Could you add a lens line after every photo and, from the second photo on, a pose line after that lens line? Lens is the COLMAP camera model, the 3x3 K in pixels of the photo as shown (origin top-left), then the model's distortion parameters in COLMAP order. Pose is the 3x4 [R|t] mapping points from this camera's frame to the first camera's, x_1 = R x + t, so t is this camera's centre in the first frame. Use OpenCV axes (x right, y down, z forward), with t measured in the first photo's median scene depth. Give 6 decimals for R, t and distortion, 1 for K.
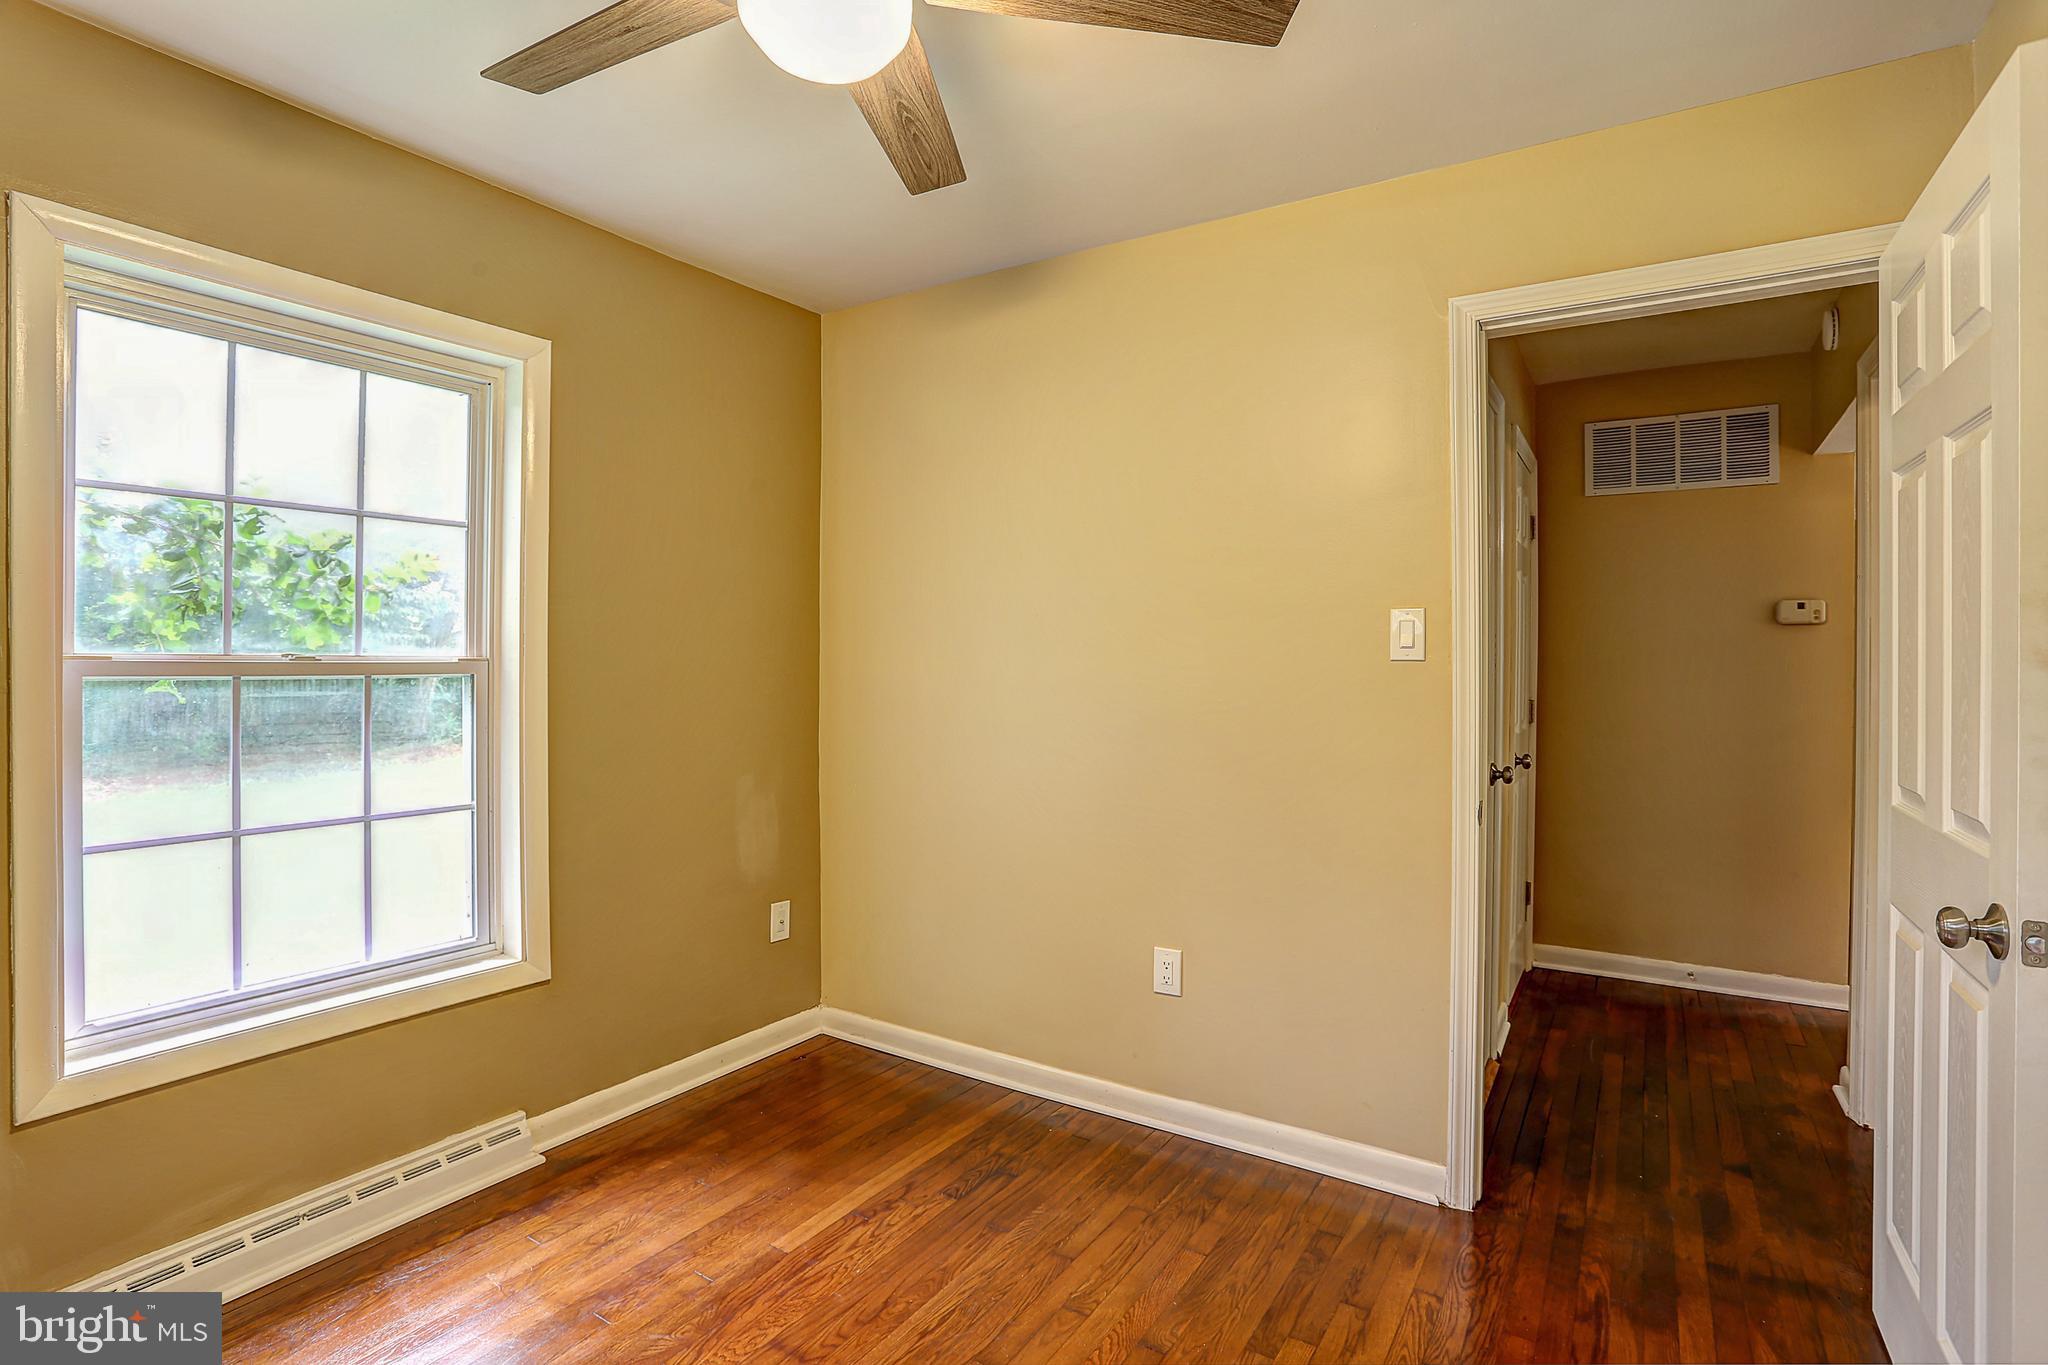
lens RADIAL K [[1003.3, 0, 1024.7], [0, 1003.3, 673.6], [0, 0, 1]] dist [-0.062608, 0.018232]
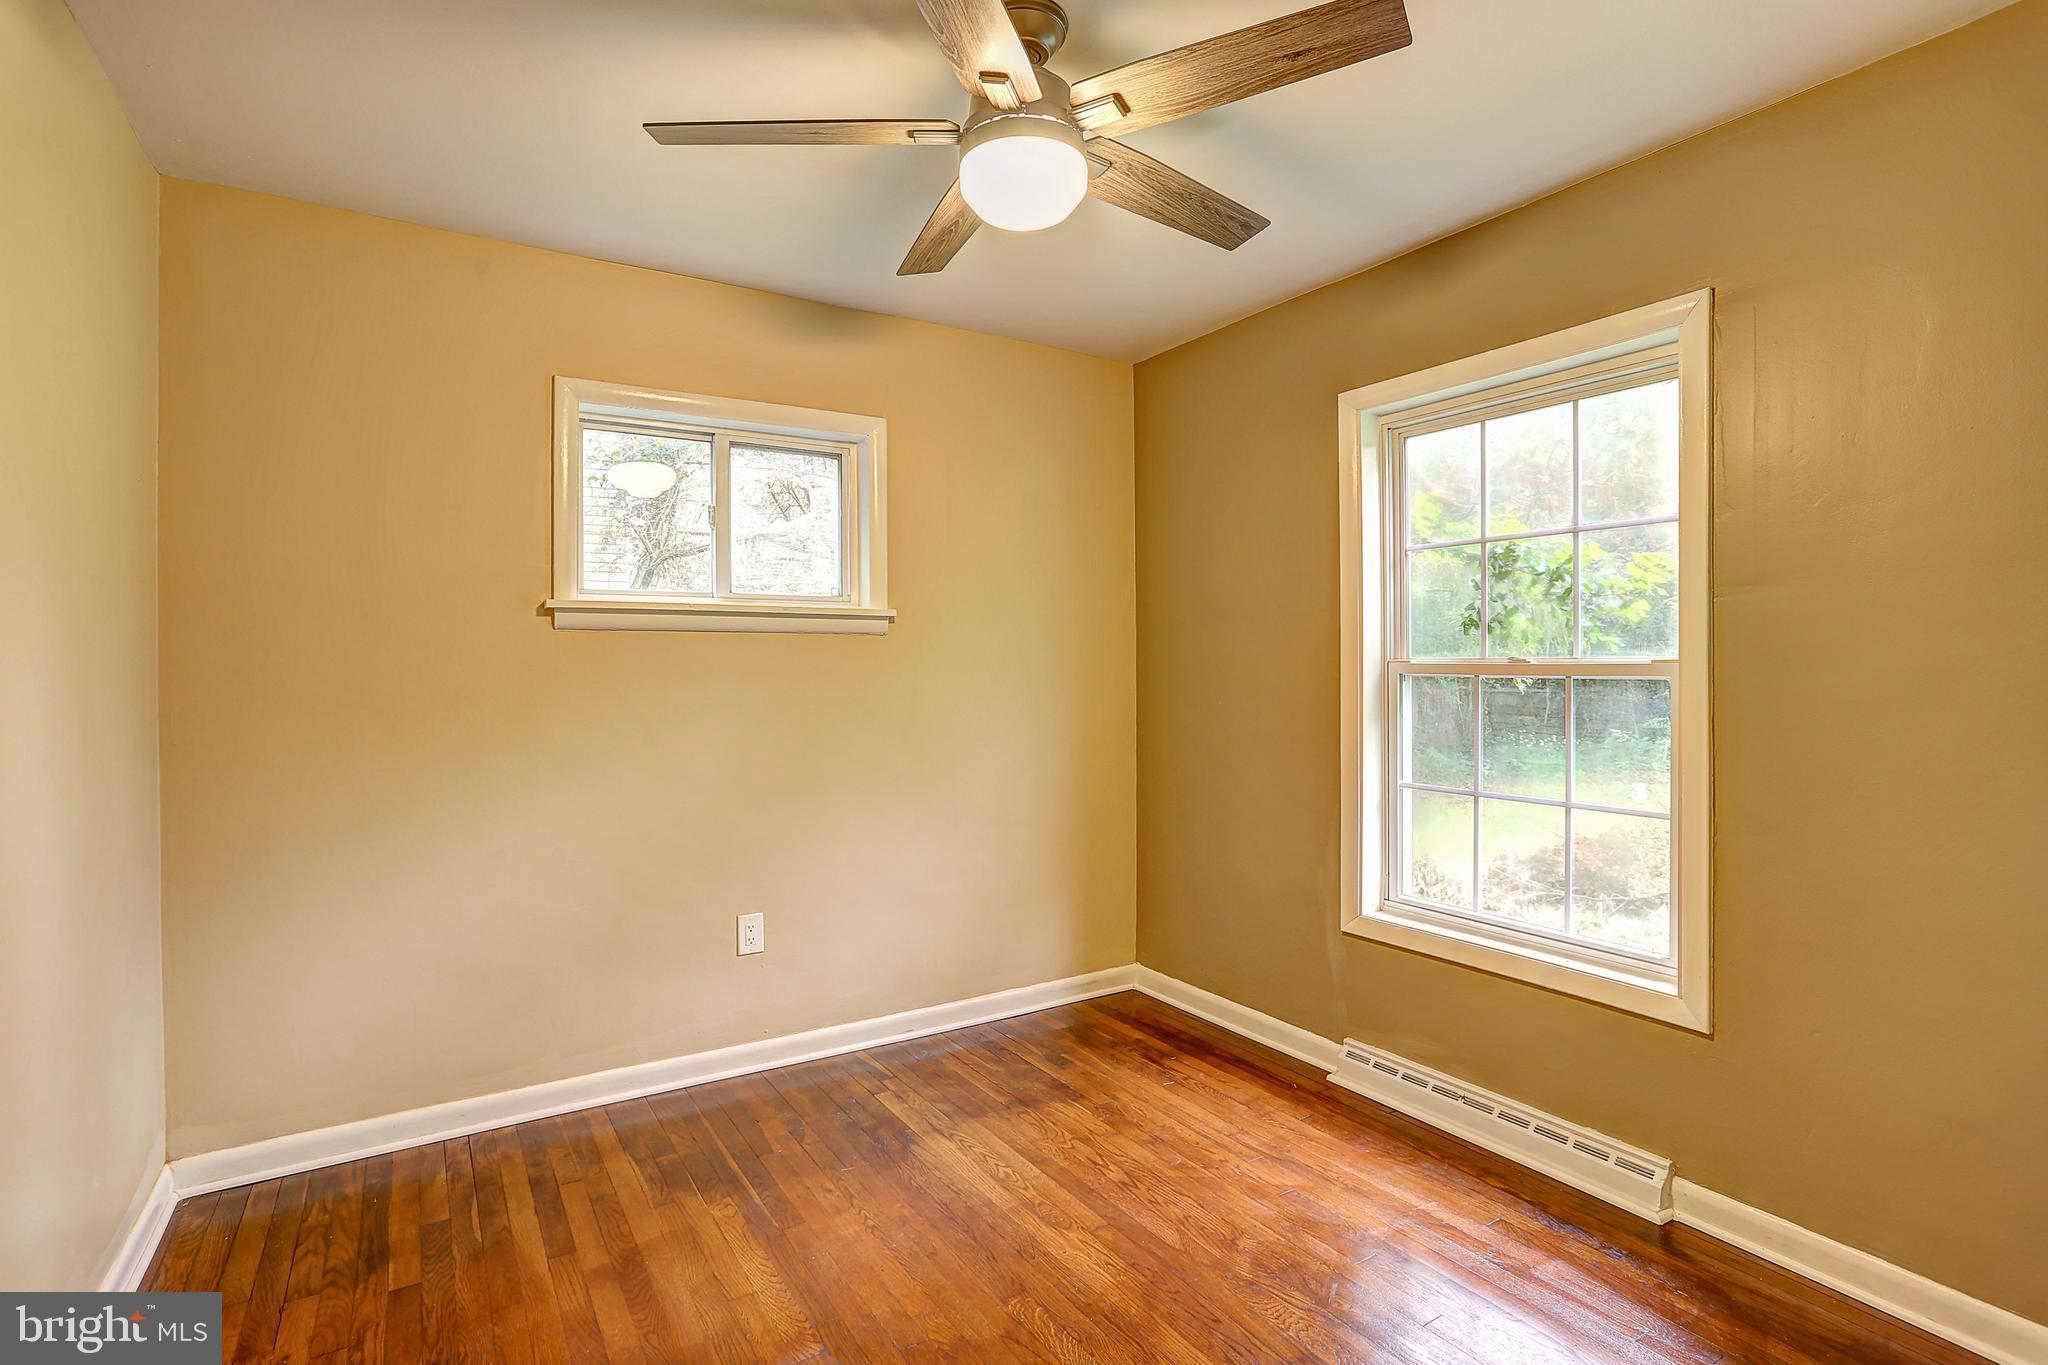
lens RADIAL K [[1003.3, 0, 1026.6], [0, 1003.3, 674.8], [0, 0, 1]] dist [-0.062608, 0.018232]
pose [[-0.460308, 0.008303, -0.887721, 0.596197], [-0.002472, 0.999940, 0.010634, -0.010005], [0.887756, 0.007090, -0.460260, 0.960290]]
